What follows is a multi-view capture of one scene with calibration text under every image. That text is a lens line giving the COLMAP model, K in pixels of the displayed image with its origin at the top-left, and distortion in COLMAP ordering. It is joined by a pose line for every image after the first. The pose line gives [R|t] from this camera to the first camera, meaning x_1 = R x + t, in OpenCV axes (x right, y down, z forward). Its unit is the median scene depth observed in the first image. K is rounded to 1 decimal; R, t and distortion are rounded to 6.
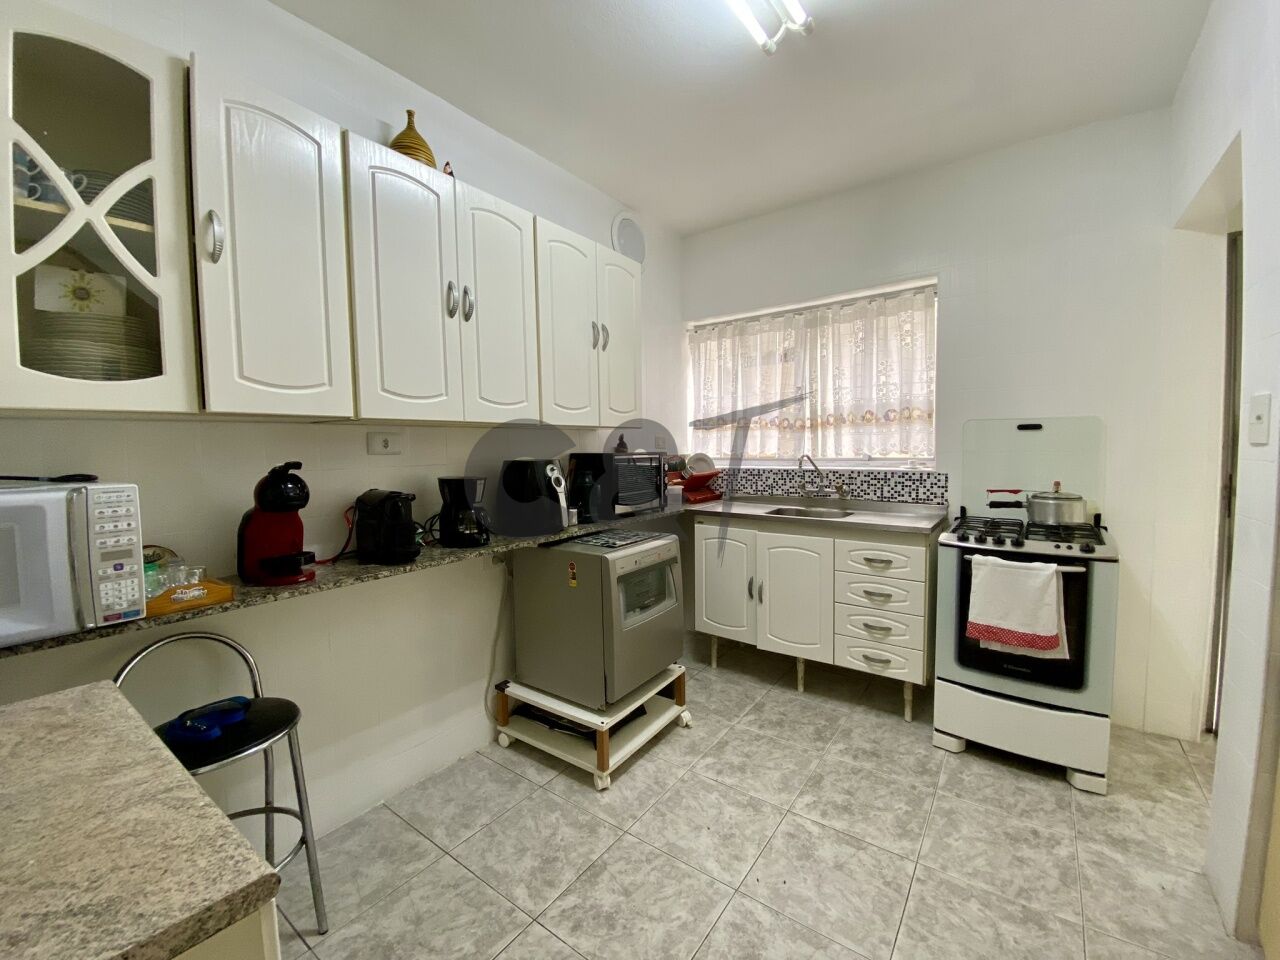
lens RADIAL K [[523.7, 0, 650.1], [0, 523.7, 485.1], [0, 0, 1]] dist [-0.004861, -0.003819]
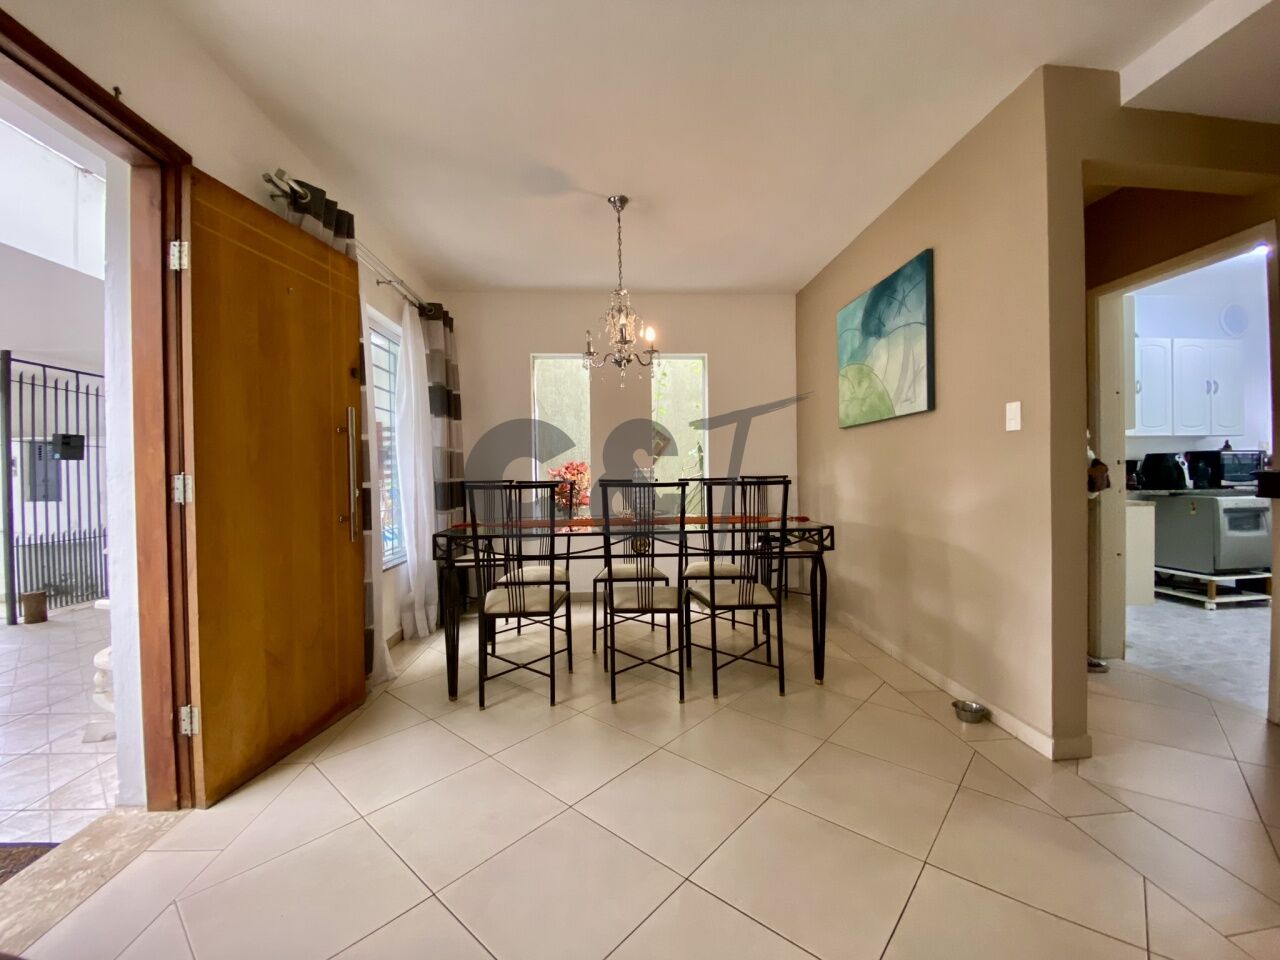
lens RADIAL K [[555.2, 0, 640.3], [0, 555.2, 482.3], [0, 0, 1]] dist [-0.023750, -0.001215]
pose [[0.638137, 0.011713, -0.769834, 0.094385], [-0.048853, 0.998485, -0.025304, 0.218214], [0.768371, 0.053756, 0.637743, -1.914436]]
